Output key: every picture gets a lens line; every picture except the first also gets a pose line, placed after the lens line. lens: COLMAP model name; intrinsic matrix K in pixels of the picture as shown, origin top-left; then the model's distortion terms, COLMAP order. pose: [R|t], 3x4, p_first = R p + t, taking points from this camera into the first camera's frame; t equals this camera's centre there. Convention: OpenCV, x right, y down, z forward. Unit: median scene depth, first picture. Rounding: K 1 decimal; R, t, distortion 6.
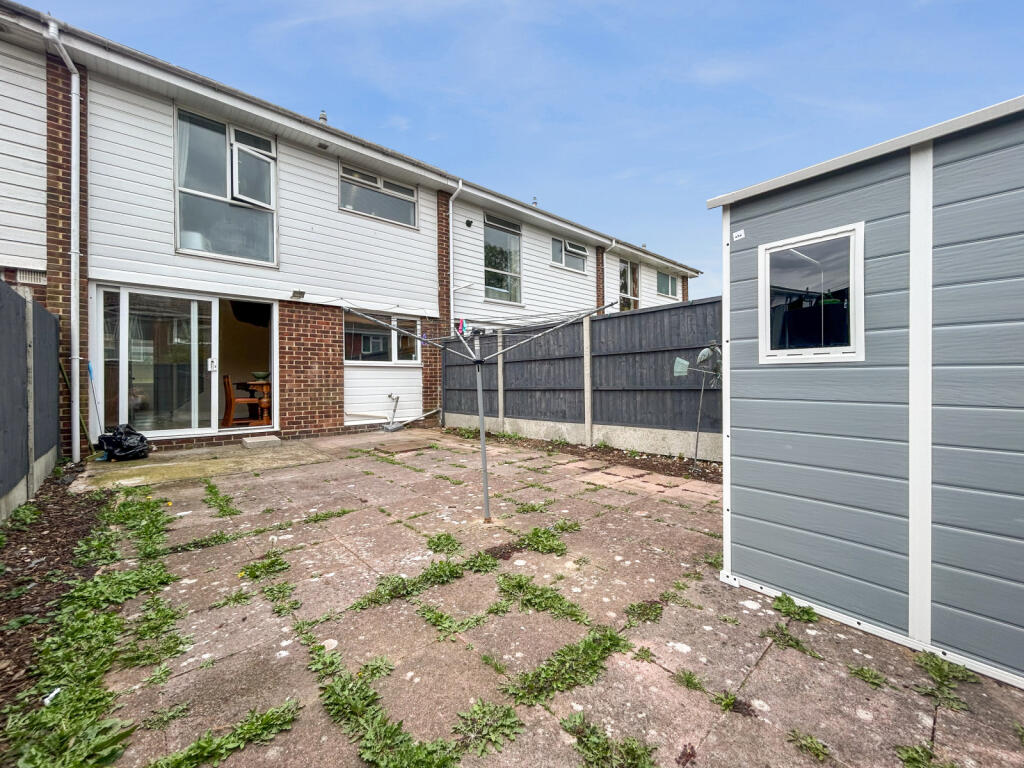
lens RADIAL K [[418.4, 0, 514.1], [0, 418.4, 381.4], [0, 0, 1]] dist [-0.003070, -0.000287]
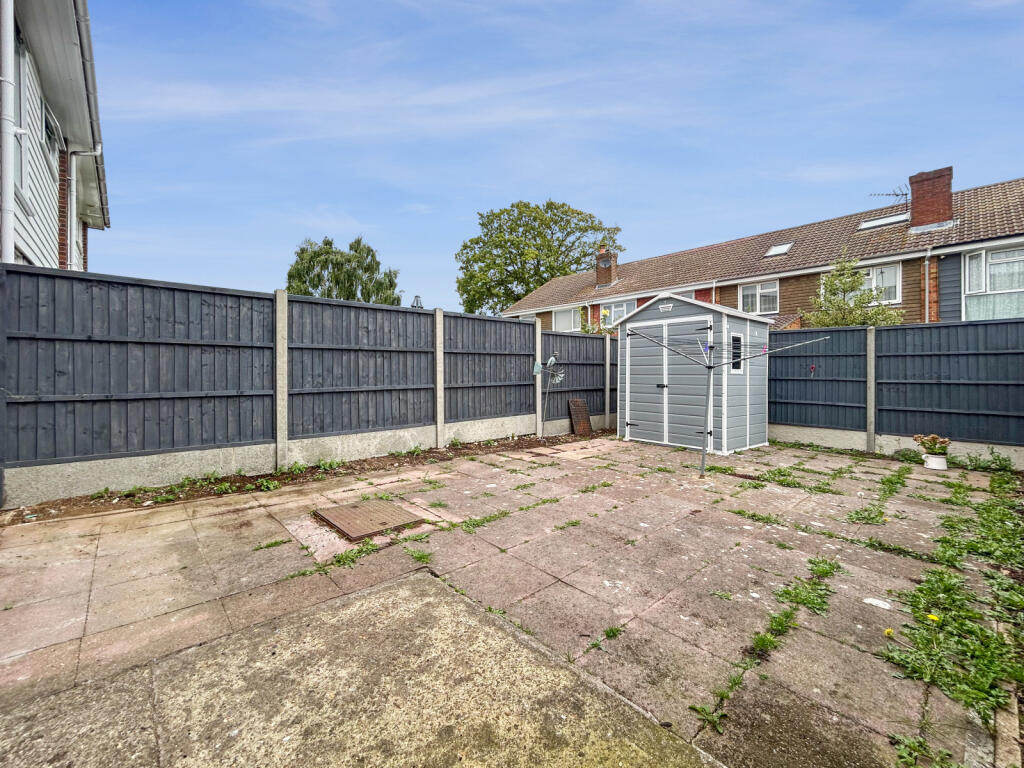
lens RADIAL K [[418.4, 0, 515.4], [0, 418.4, 376.4], [0, 0, 1]] dist [-0.003070, -0.000287]
pose [[0.000339, -0.002648, 0.999996, -0.908297], [0.000703, 0.999996, 0.002648, -0.009765], [-1.000000, 0.000702, 0.000340, 0.992434]]
